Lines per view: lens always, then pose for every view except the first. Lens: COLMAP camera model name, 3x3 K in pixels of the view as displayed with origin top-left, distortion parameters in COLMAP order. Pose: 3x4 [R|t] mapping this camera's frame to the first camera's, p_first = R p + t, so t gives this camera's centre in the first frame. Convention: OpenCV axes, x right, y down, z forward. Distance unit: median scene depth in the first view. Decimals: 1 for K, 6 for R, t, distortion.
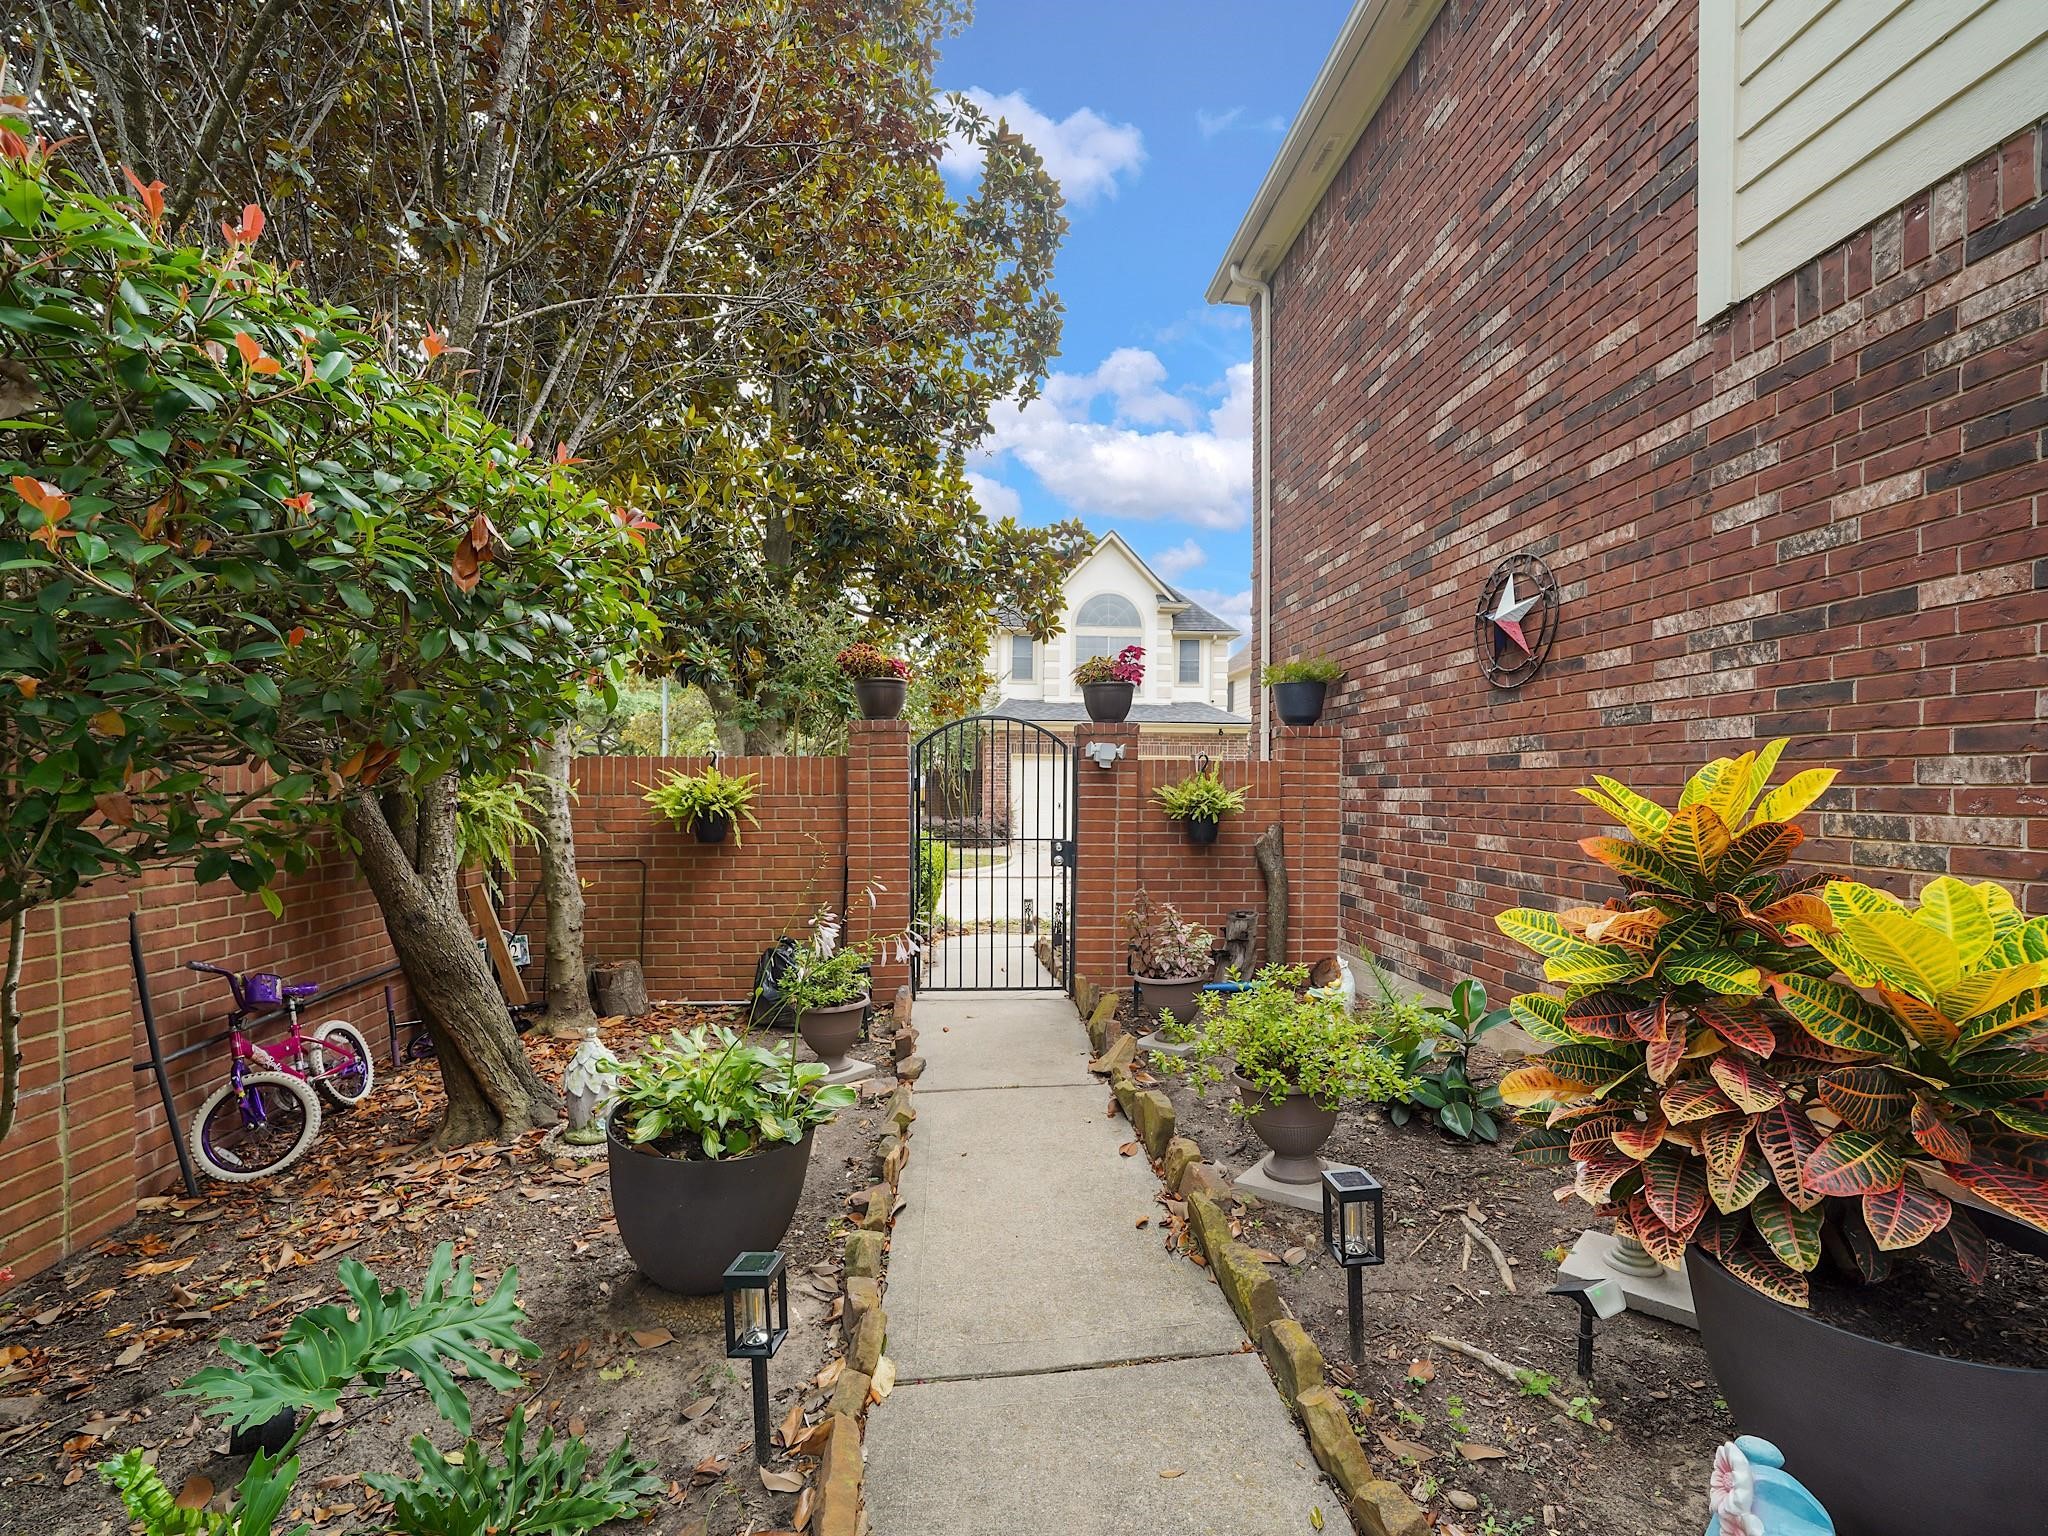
lens RADIAL K [[821.9, 0, 1027.5], [0, 821.9, 777.8], [0, 0, 1]] dist [0.000068, 0.000011]
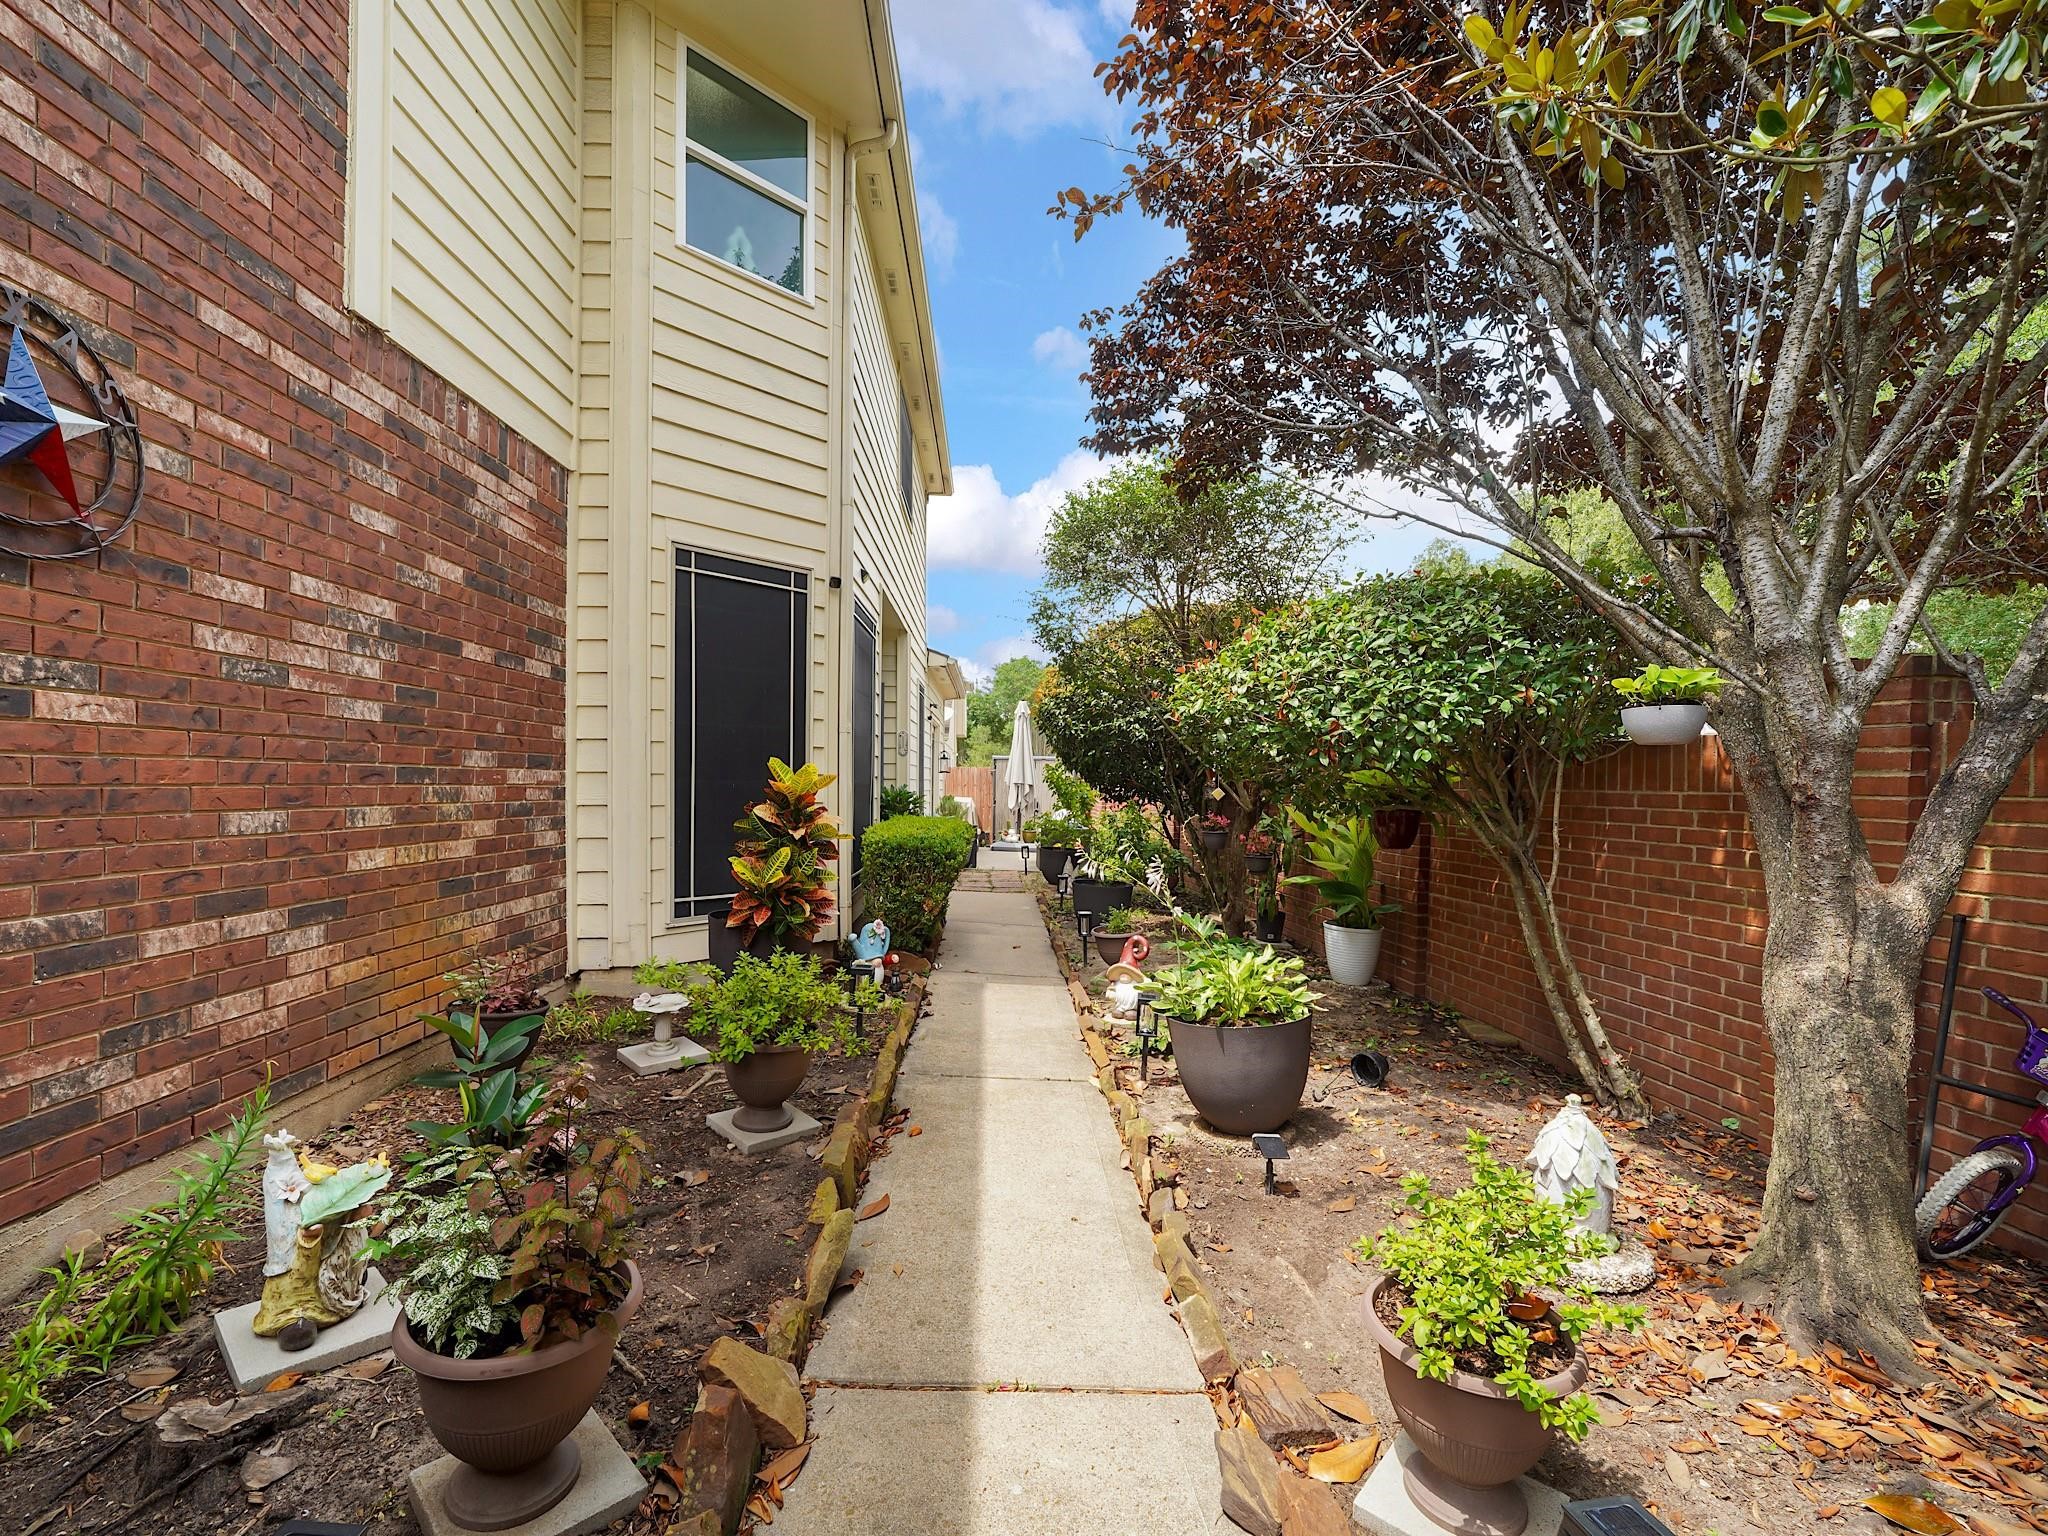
lens RADIAL K [[821.9, 0, 1024.1], [0, 821.9, 776.0], [0, 0, 1]] dist [0.000068, 0.000011]
pose [[-0.998383, -0.011394, 0.055698, -0.070787], [-0.012742, 0.999633, -0.023916, 0.038697], [-0.055405, -0.024587, -0.998161, 1.938290]]
